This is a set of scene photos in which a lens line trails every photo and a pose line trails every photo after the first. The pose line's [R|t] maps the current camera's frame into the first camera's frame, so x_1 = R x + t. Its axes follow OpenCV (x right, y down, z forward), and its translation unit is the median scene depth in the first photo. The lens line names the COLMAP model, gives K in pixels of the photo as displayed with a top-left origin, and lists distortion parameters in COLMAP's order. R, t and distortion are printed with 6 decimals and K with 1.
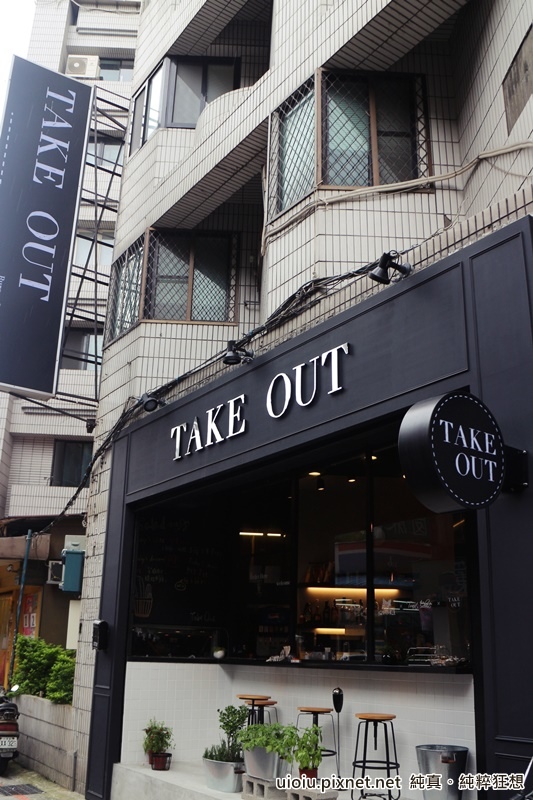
lens RADIAL K [[784.1, 0, 267.8], [0, 784.1, 417.7], [0, 0, 1]] dist [-0.167433, 0.169995]
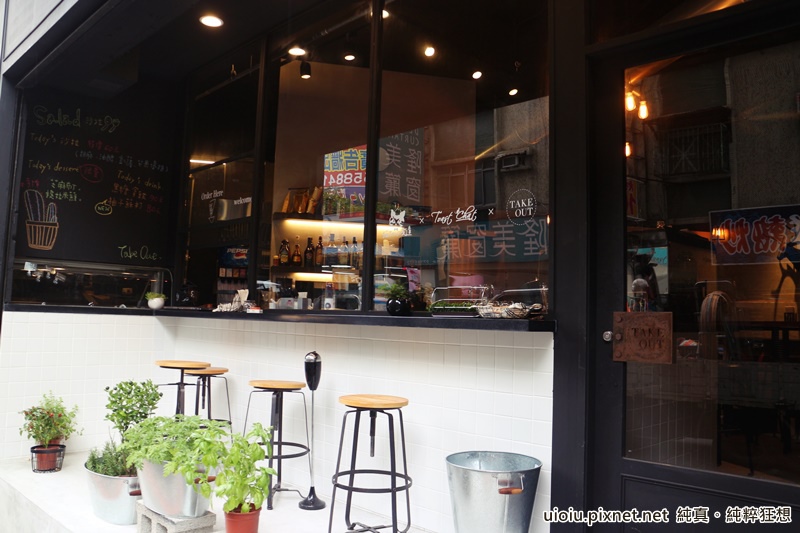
lens RADIAL K [[682.5, 0, 400.0], [0, 682.5, 266.5], [0, 0, 1]] dist [-0.148540, 0.098106]
pose [[0.983234, 0.017496, 0.181509, 0.058587], [-0.057145, 0.974811, 0.215590, 0.160067], [-0.173165, -0.222347, 0.959466, 0.471454]]
